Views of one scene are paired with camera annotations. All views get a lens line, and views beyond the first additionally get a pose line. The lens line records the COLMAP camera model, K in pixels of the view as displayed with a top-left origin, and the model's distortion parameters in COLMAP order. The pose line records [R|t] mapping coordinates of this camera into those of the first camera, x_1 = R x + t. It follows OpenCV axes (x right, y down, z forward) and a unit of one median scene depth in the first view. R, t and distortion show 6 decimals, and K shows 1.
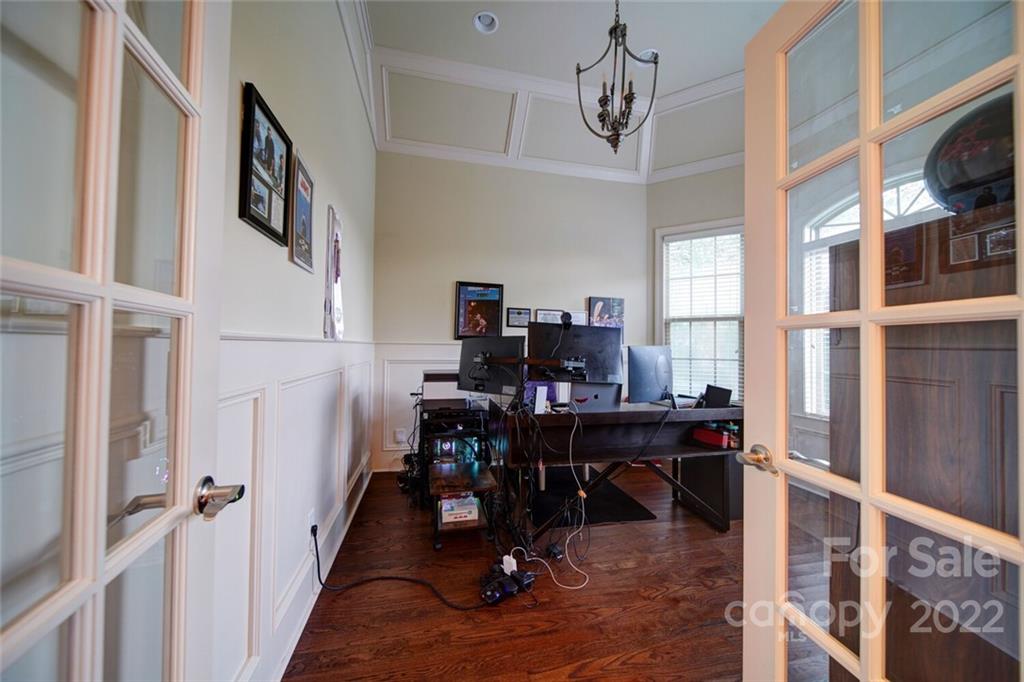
lens RADIAL K [[360.3, 0, 509.4], [0, 360.3, 340.6], [0, 0, 1]] dist [-0.000148, -0.001352]
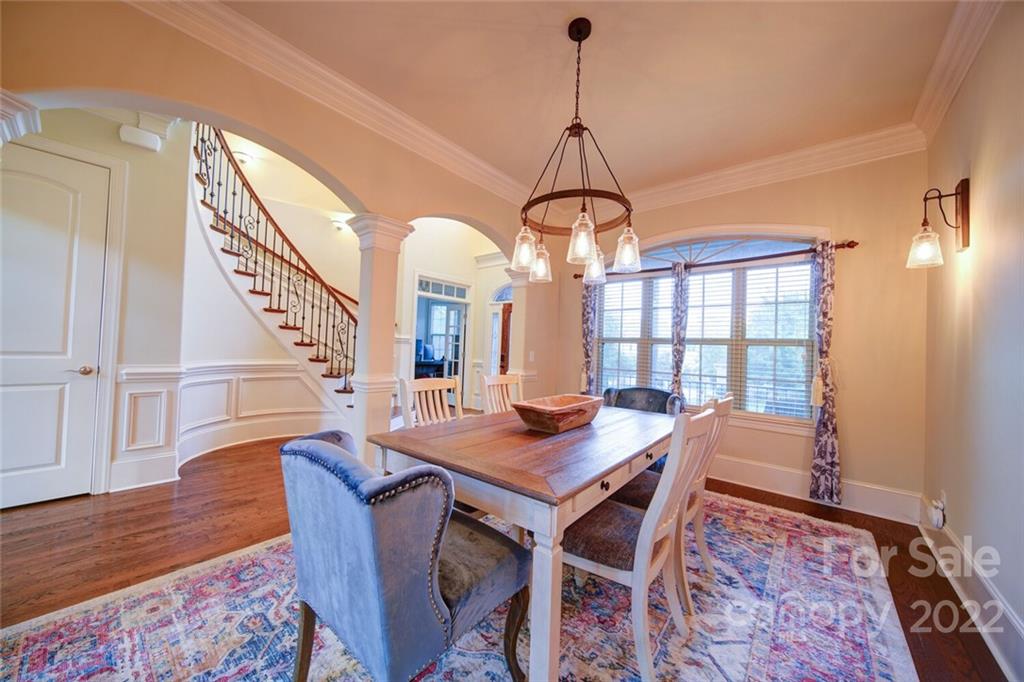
lens RADIAL K [[360.3, 0, 509.4], [0, 360.3, 340.6], [0, 0, 1]] dist [-0.000148, -0.001352]
pose [[0.797560, 0.031234, 0.602431, -1.110712], [-0.039325, 0.999226, 0.000255, -0.058427], [-0.601957, -0.023894, 0.798171, -2.298846]]
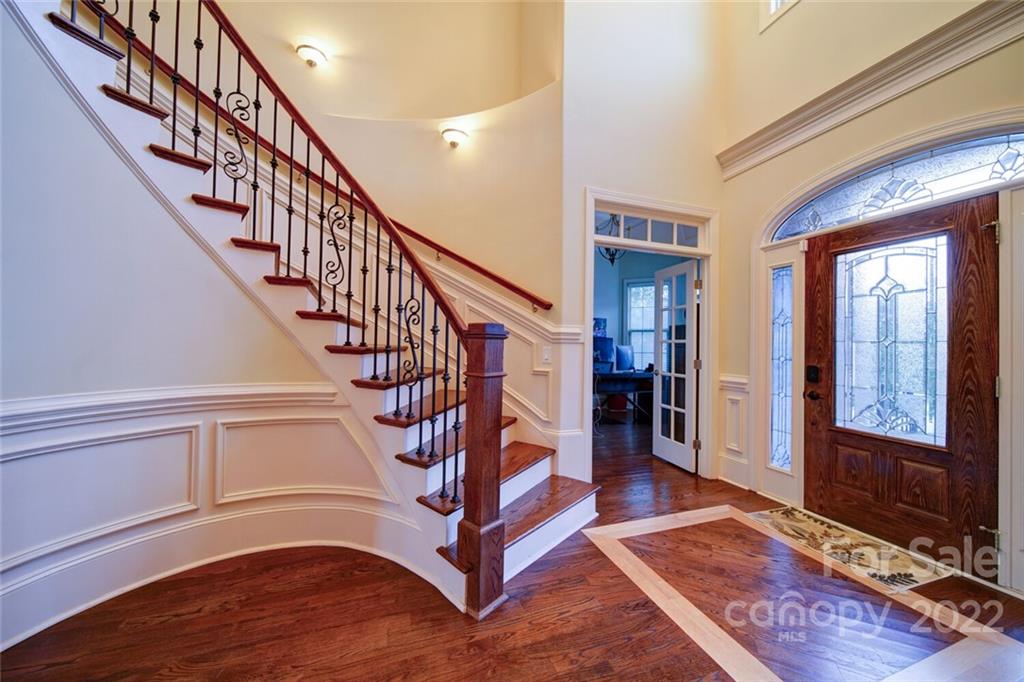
lens RADIAL K [[360.3, 0, 509.4], [0, 360.3, 340.6], [0, 0, 1]] dist [-0.000148, -0.001352]
pose [[0.993969, 0.004096, 0.109587, -0.551746], [-0.004814, 0.999969, 0.006287, -0.027897], [-0.109557, -0.006776, 0.993957, -1.116004]]
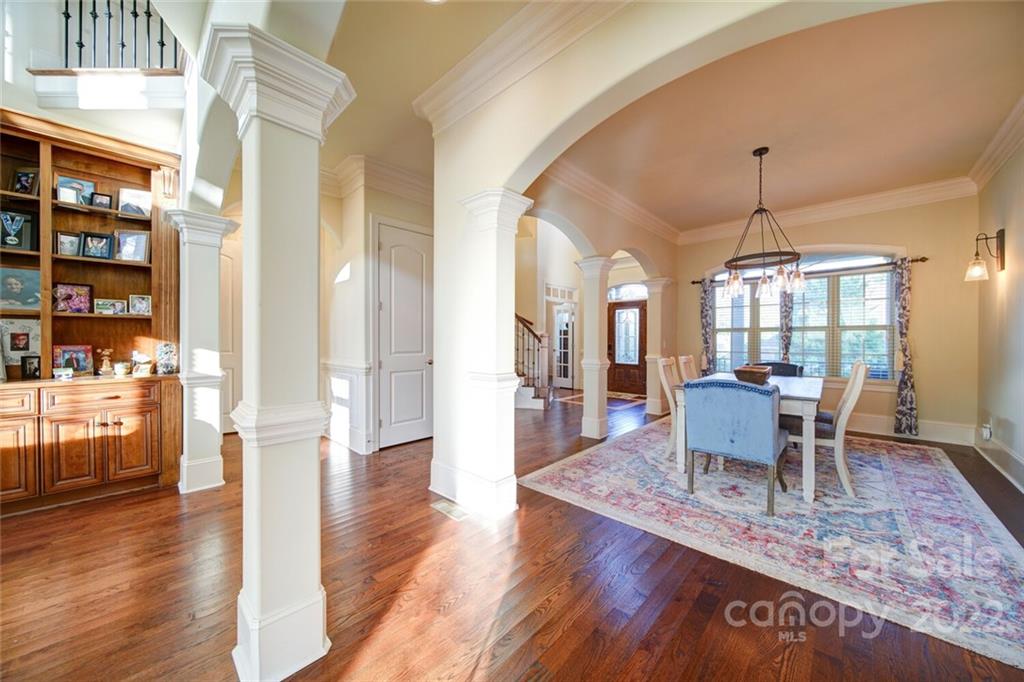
lens RADIAL K [[360.3, 0, 509.4], [0, 360.3, 340.6], [0, 0, 1]] dist [-0.000148, -0.001352]
pose [[0.832079, -0.012559, 0.554515, -2.101738], [-0.002047, 0.999667, 0.025713, -0.068365], [-0.554654, -0.022531, 0.831776, -2.364444]]
